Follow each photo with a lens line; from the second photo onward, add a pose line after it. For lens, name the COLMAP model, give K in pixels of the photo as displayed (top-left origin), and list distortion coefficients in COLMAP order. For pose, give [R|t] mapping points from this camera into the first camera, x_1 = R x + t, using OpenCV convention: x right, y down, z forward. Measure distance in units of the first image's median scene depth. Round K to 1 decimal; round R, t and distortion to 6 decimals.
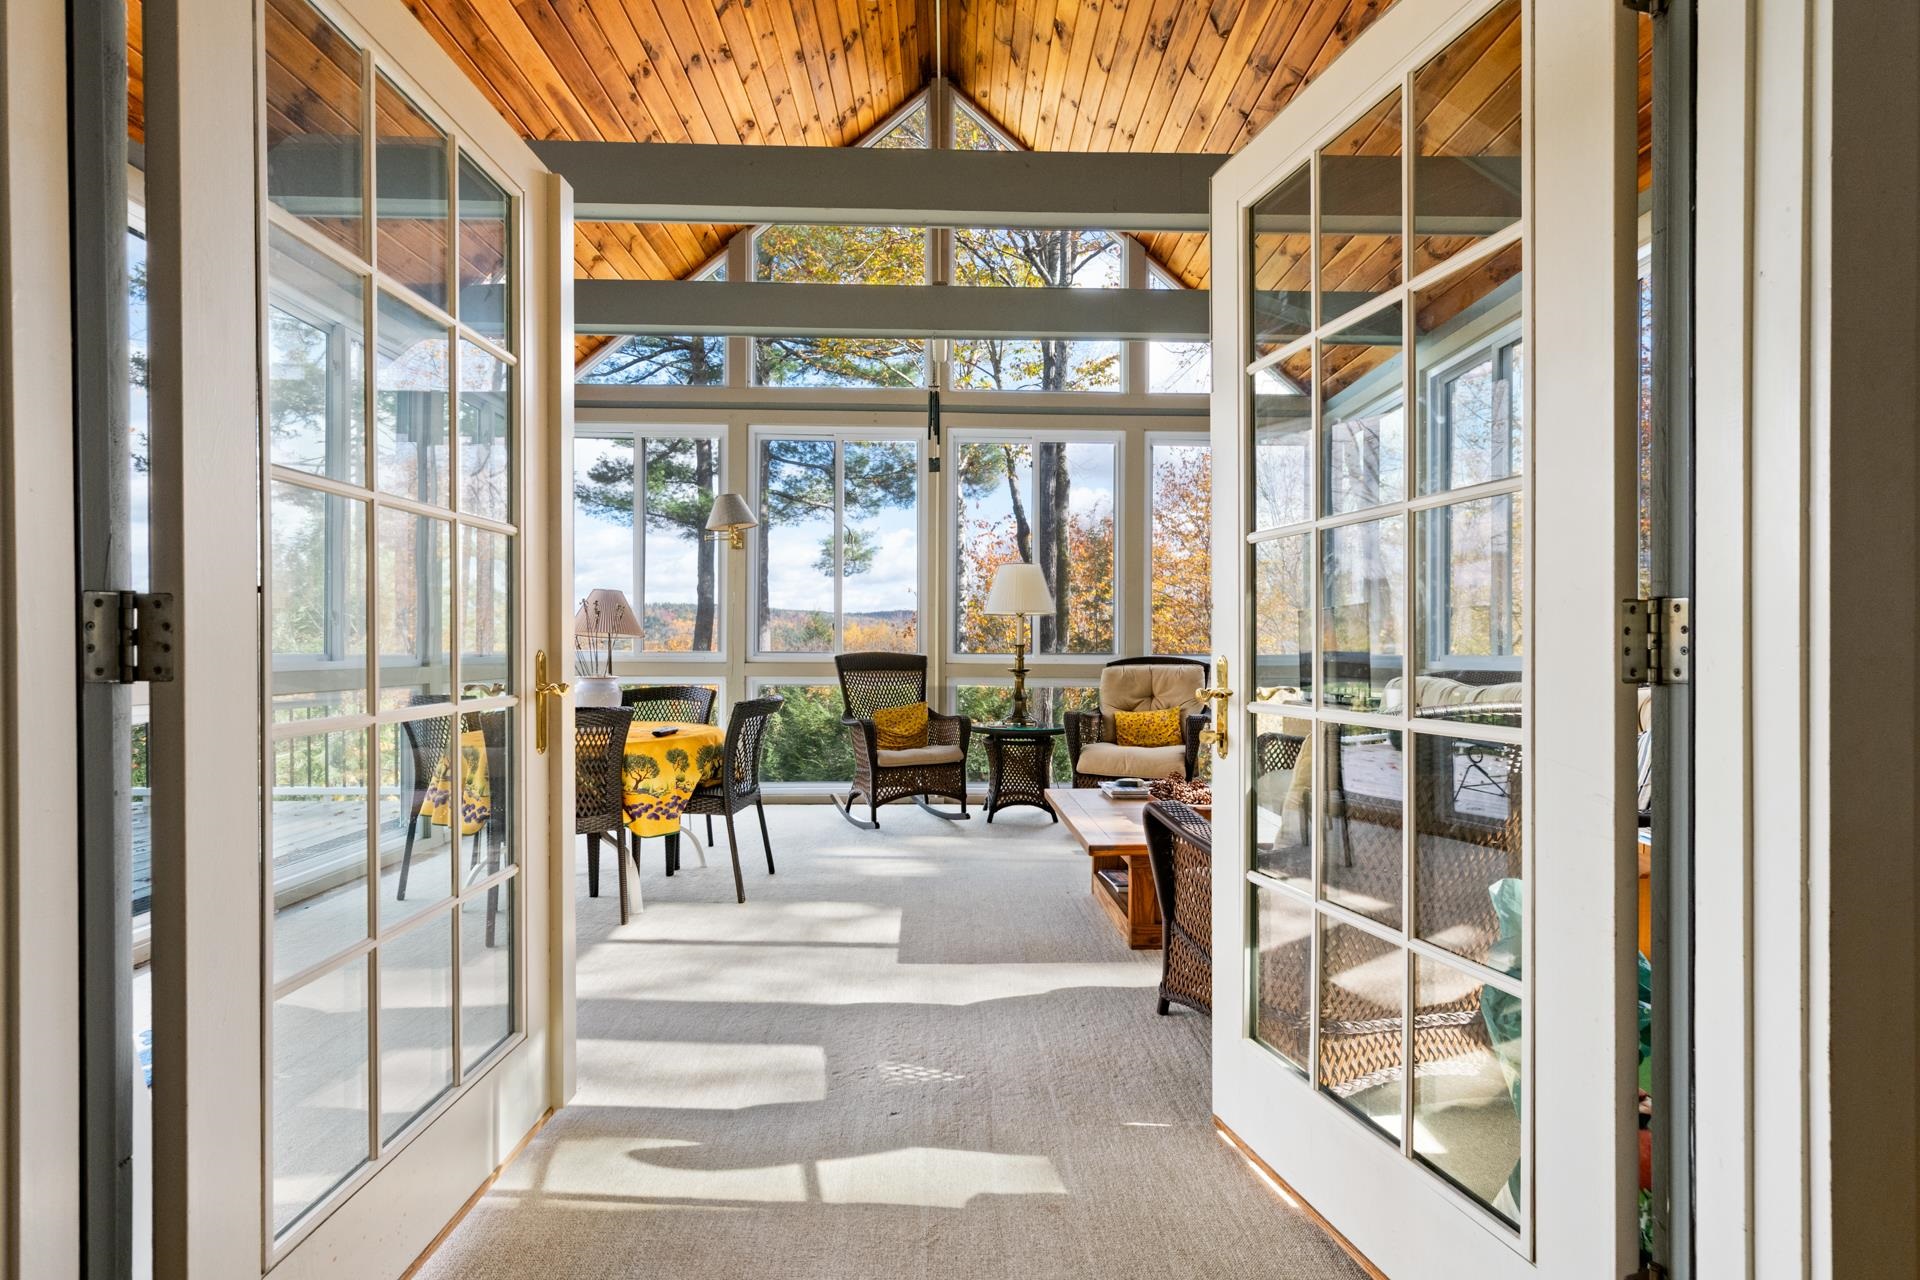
lens RADIAL K [[829.3, 0, 958.0], [0, 829.3, 644.0], [0, 0, 1]] dist [-0.003930, -0.000255]
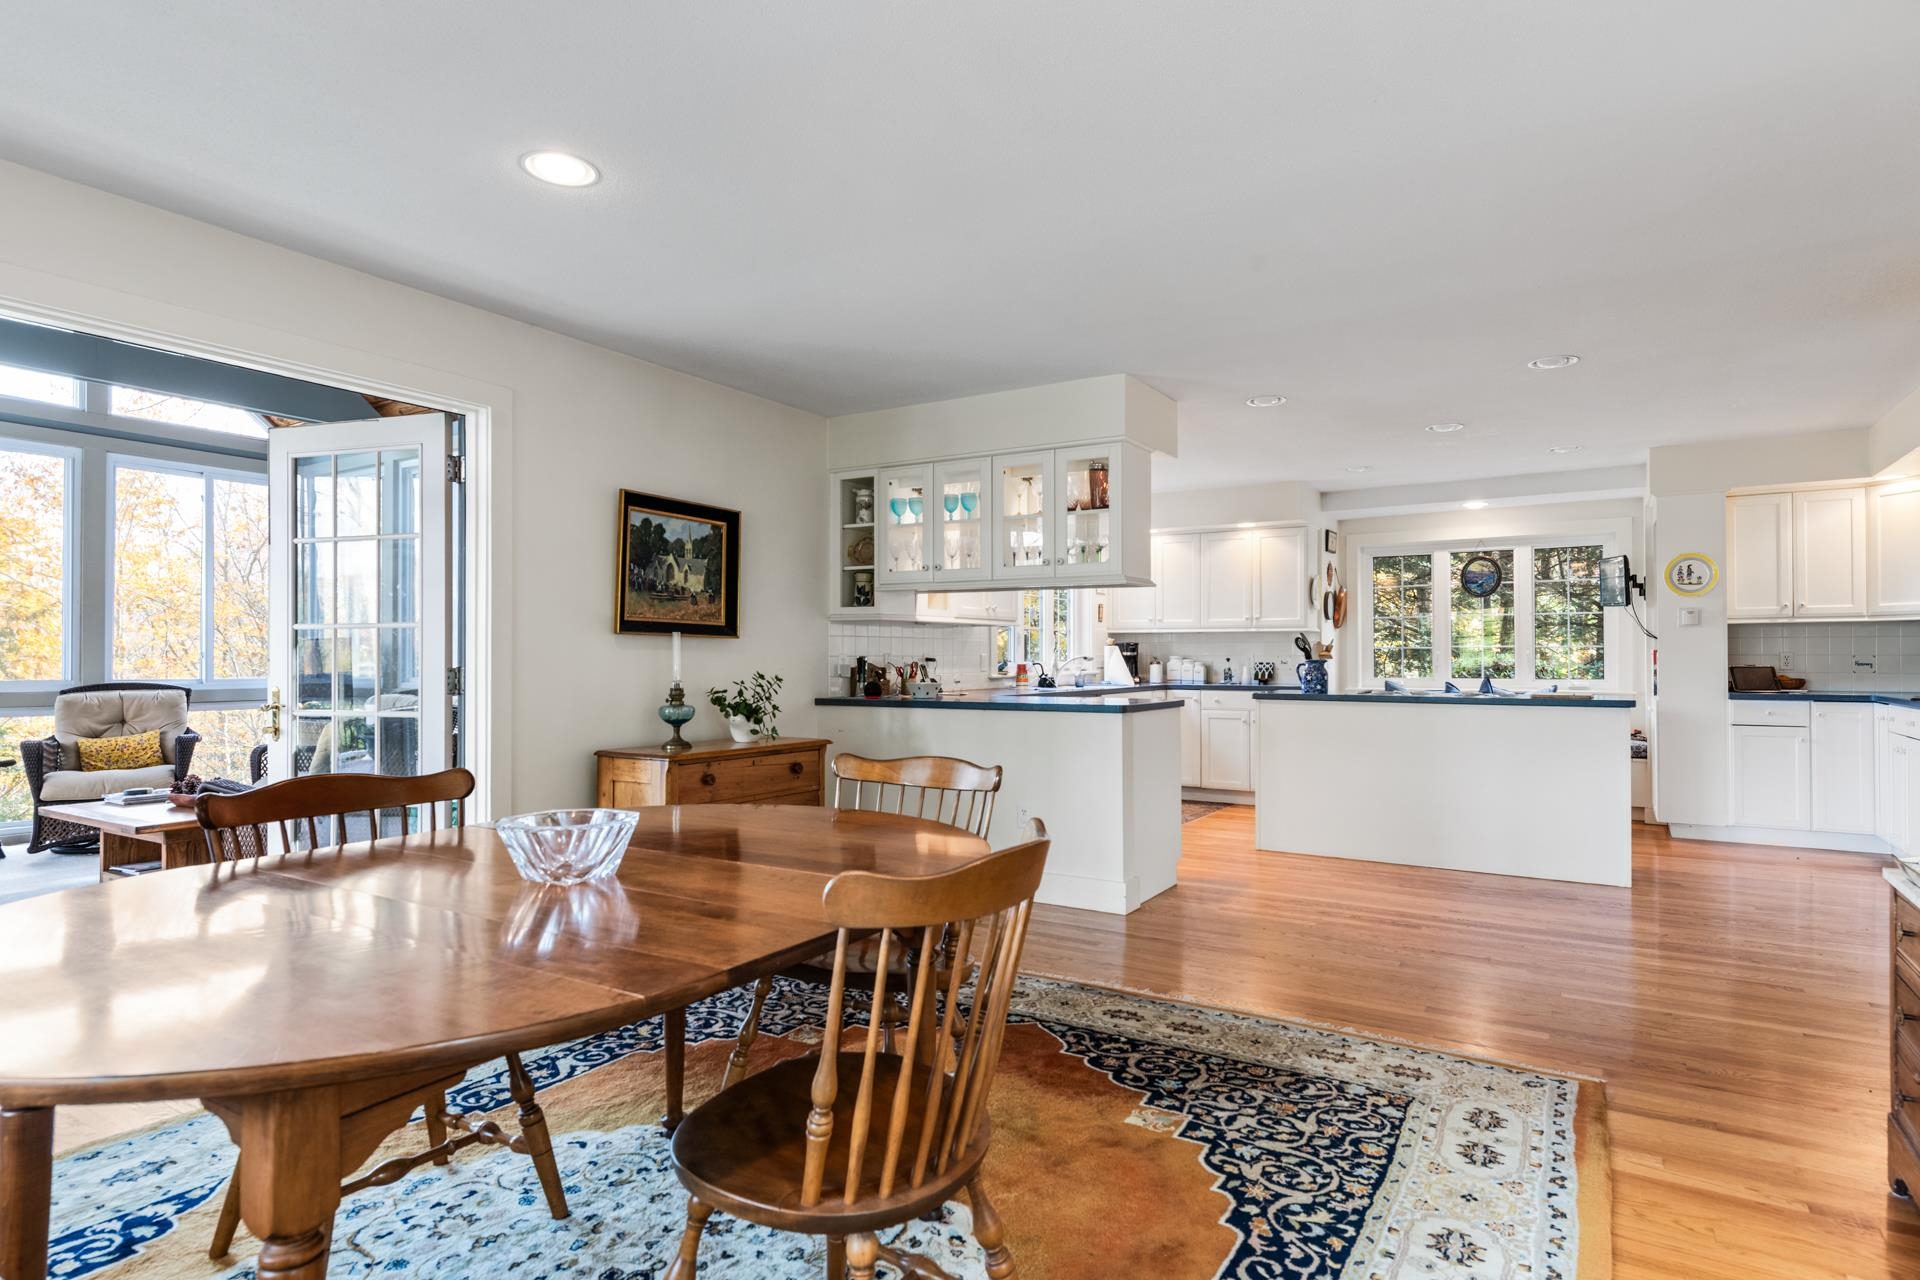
lens RADIAL K [[1021.5, 0, 981.3], [0, 1021.5, 655.1], [0, 0, 1]] dist [0.002248, -0.001855]
pose [[0.518911, 0.005527, 0.854810, -0.285880], [-0.003529, 0.999984, -0.004323, -0.017255], [-0.854821, -0.000773, 0.518922, -0.541040]]
